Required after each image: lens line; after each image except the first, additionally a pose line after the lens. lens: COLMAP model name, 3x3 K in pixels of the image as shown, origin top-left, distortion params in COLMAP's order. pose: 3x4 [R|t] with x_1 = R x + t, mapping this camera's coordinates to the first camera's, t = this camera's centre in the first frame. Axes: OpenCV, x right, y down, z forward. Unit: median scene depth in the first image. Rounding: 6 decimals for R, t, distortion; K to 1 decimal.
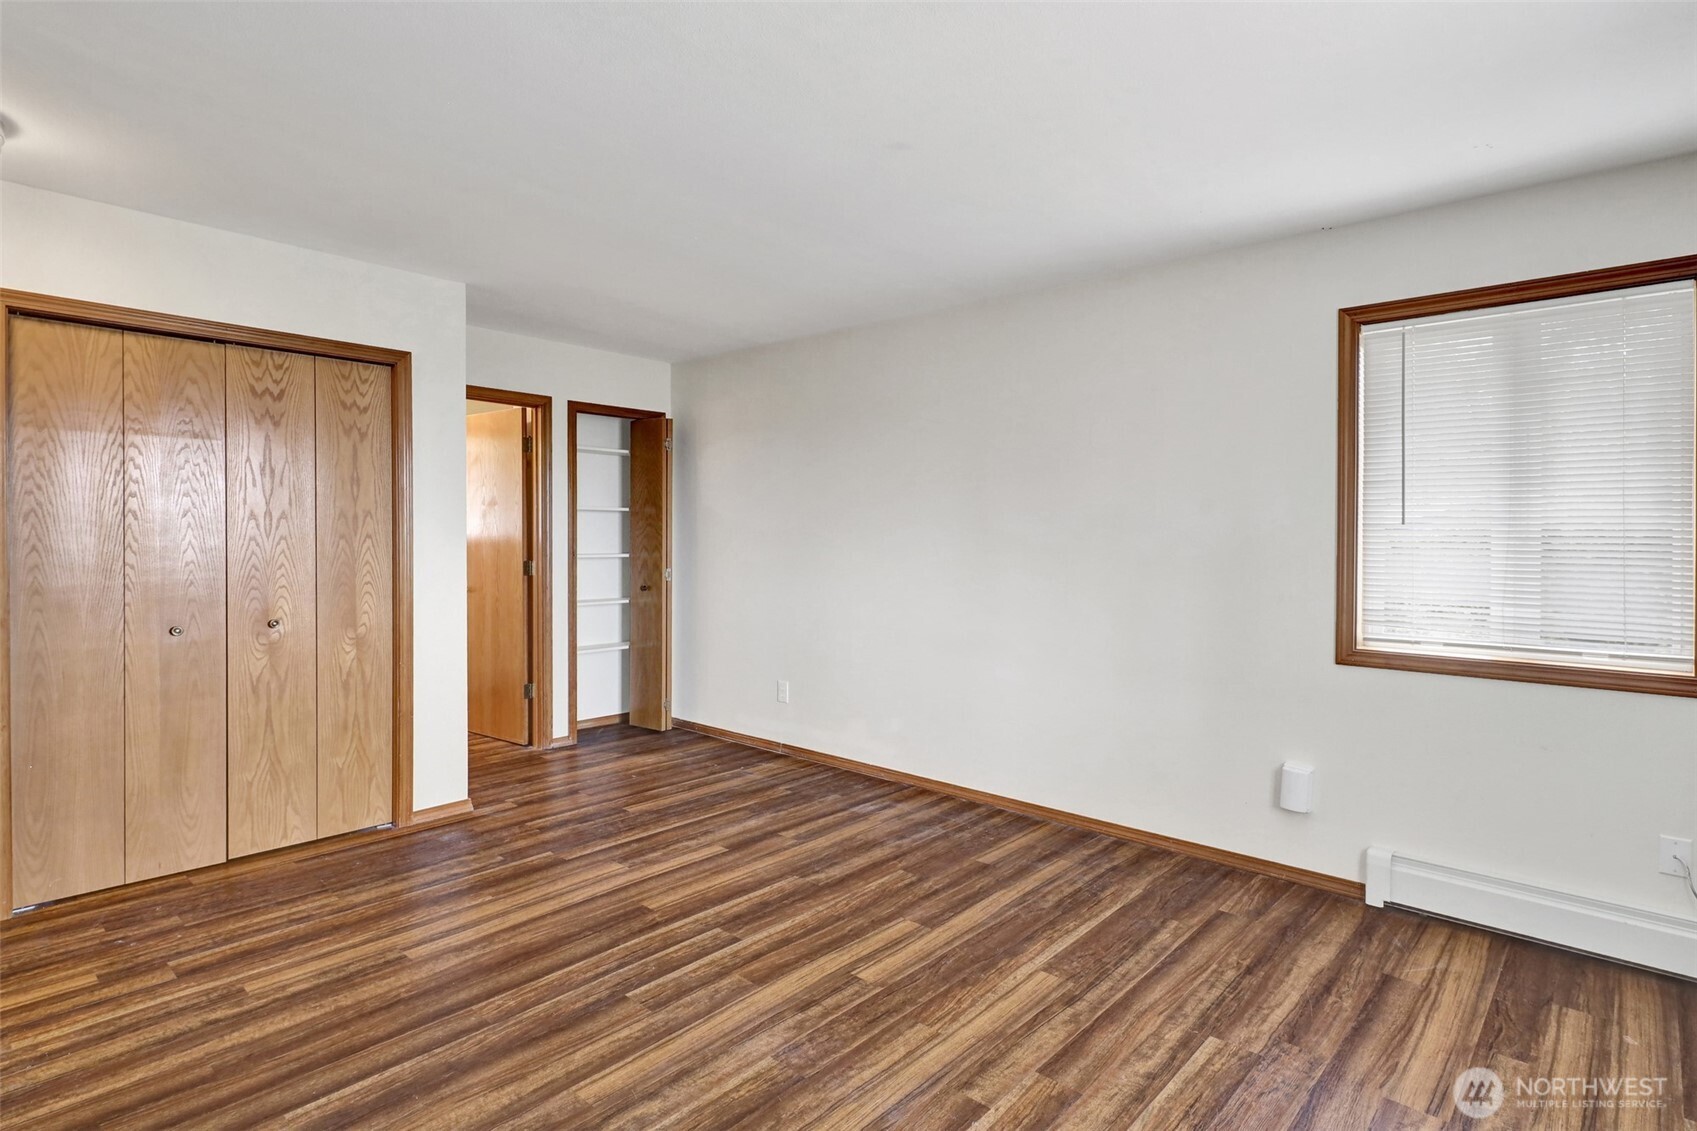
lens RADIAL K [[856.1, 0, 856.9], [0, 856.1, 551.9], [0, 0, 1]] dist [0.011908, -0.005808]
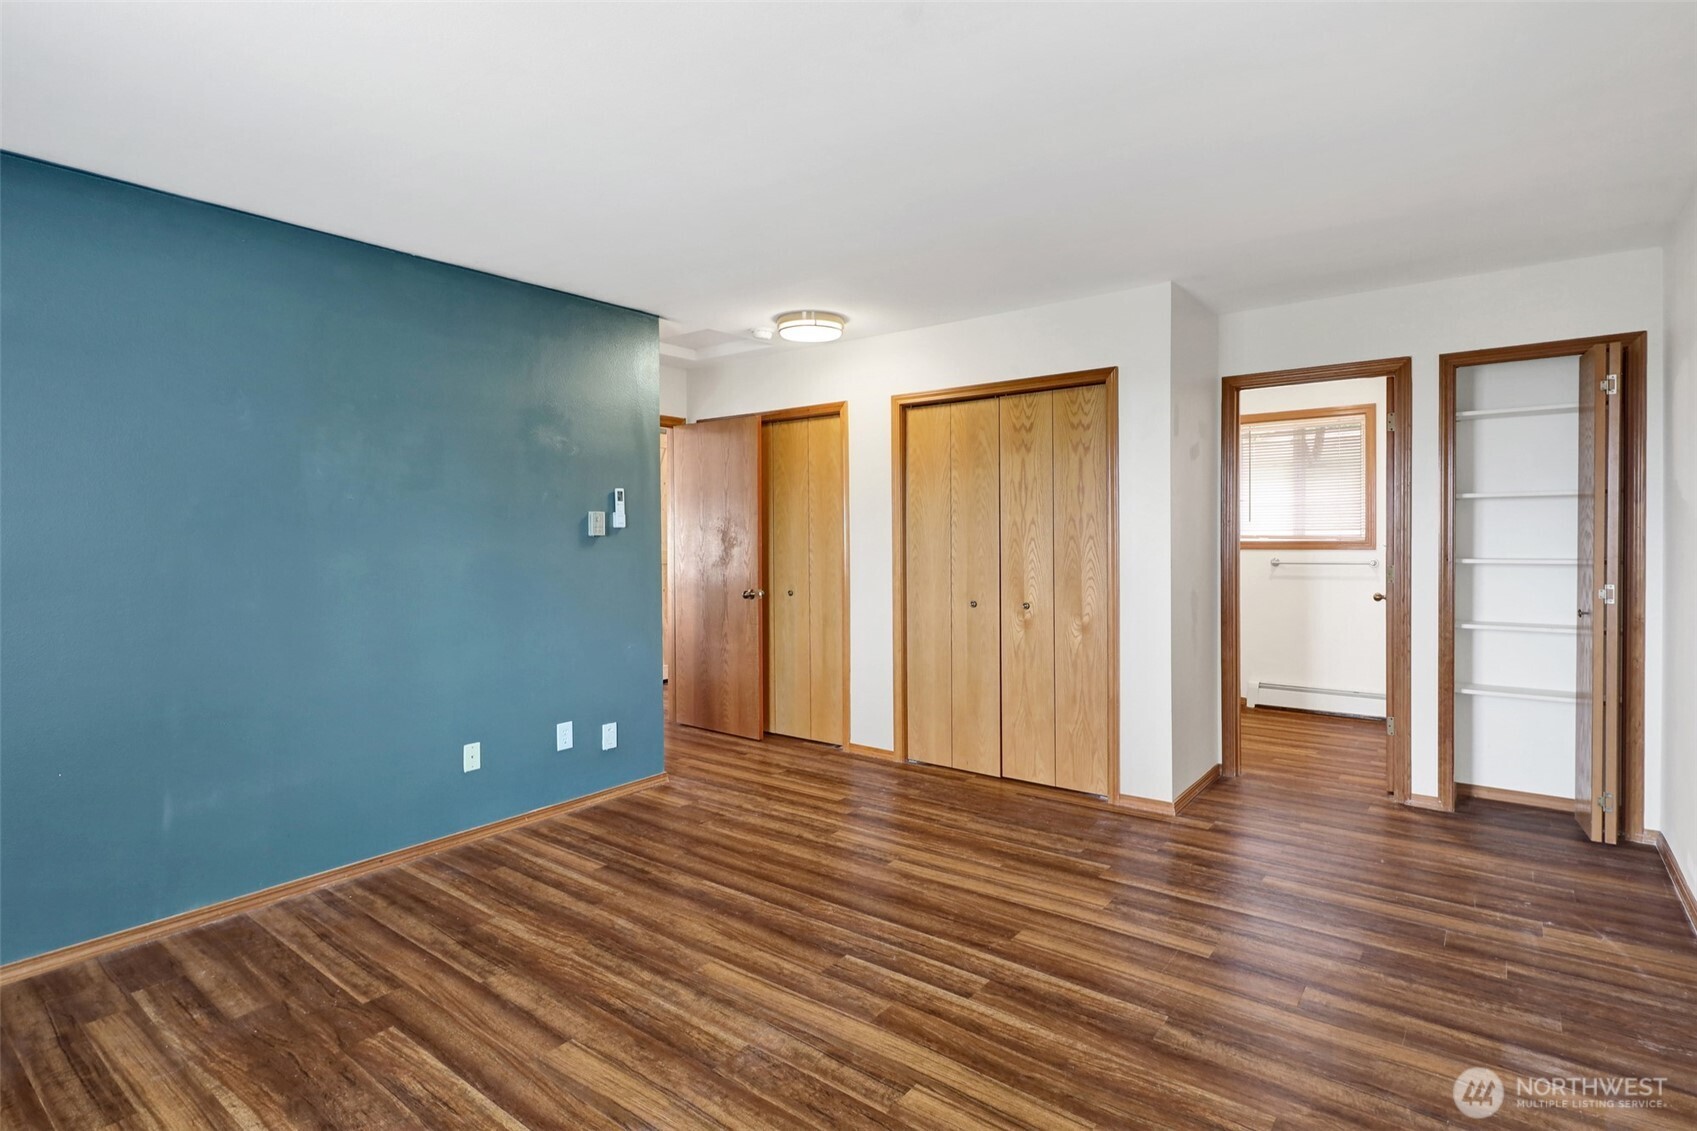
lens RADIAL K [[856.1, 0, 866.6], [0, 856.1, 553.0], [0, 0, 1]] dist [0.011908, -0.005808]
pose [[0.076598, 0.013046, -0.996977, 0.611457], [-0.011858, 0.999856, 0.012172, -0.008740], [0.996992, 0.010890, 0.076741, 0.698042]]
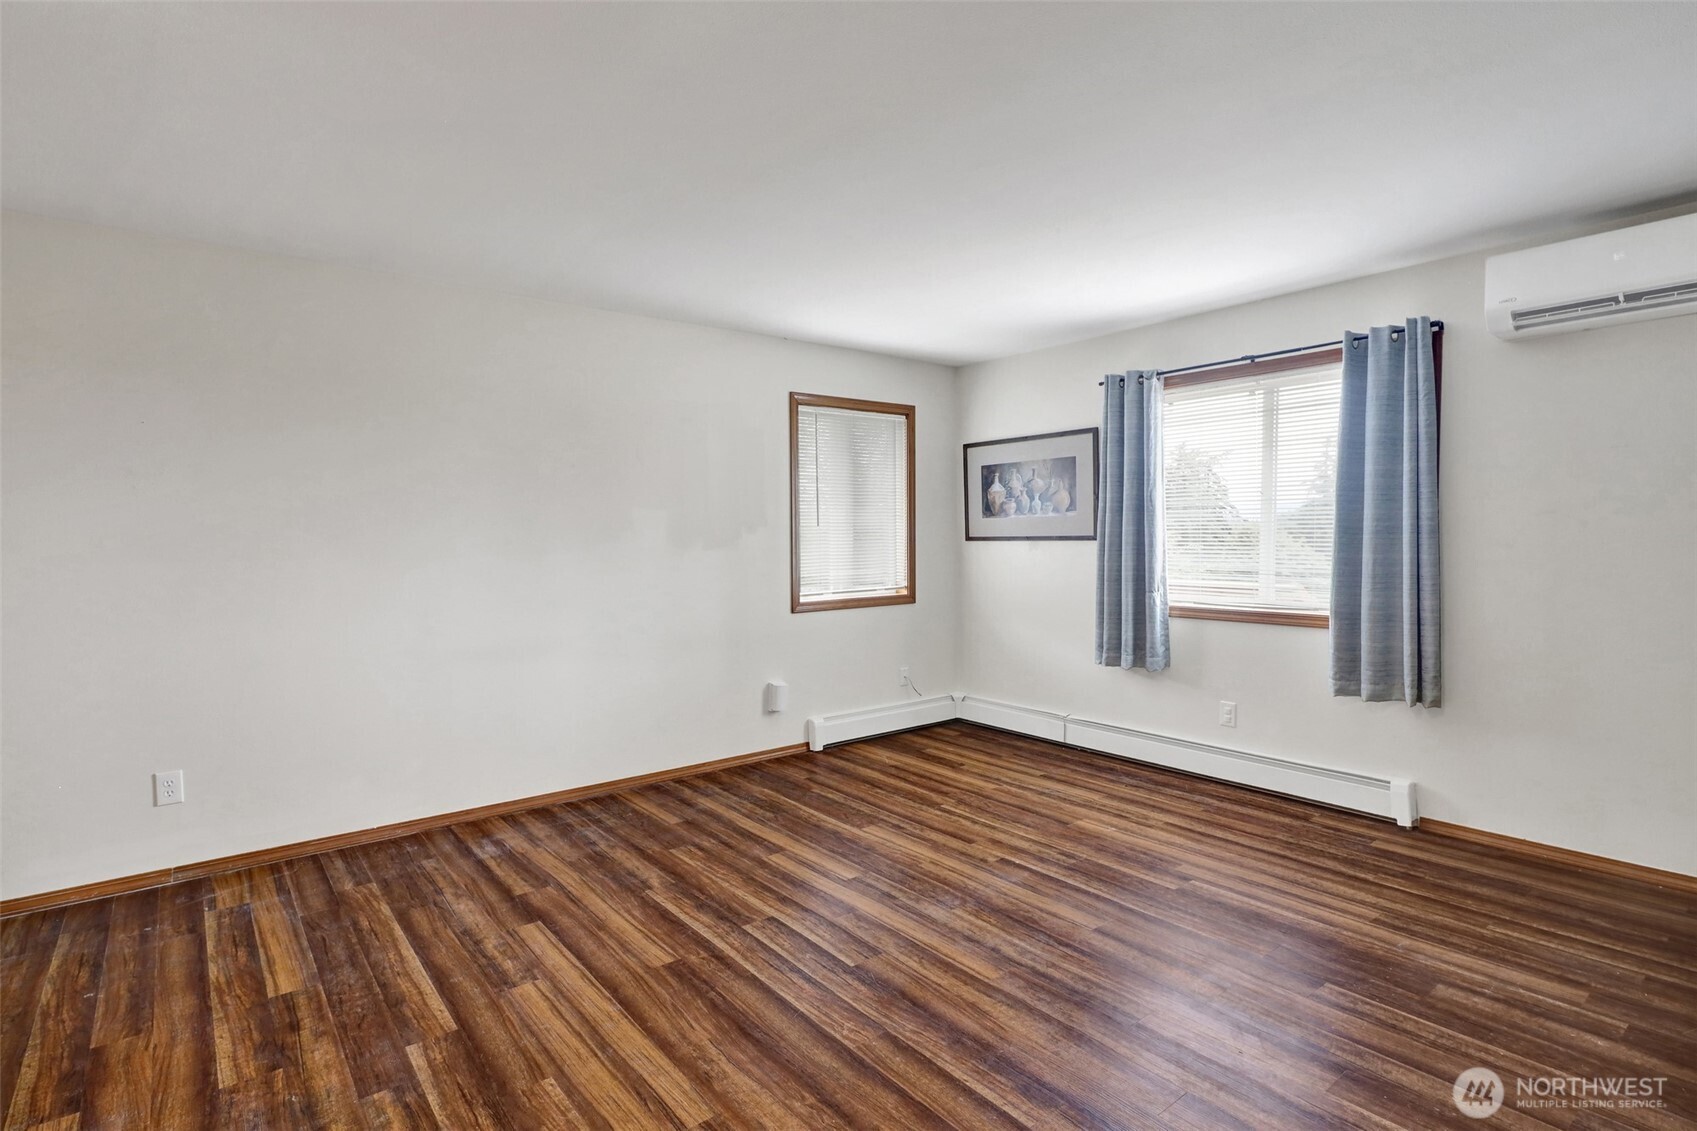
lens RADIAL K [[856.1, 0, 846.2], [0, 856.1, 573.1], [0, 0, 1]] dist [0.011908, -0.005808]
pose [[0.172641, -0.055206, 0.983437, -0.967587], [0.031351, 0.998230, 0.050532, -0.021004], [-0.984486, 0.022108, 0.174066, 0.604405]]
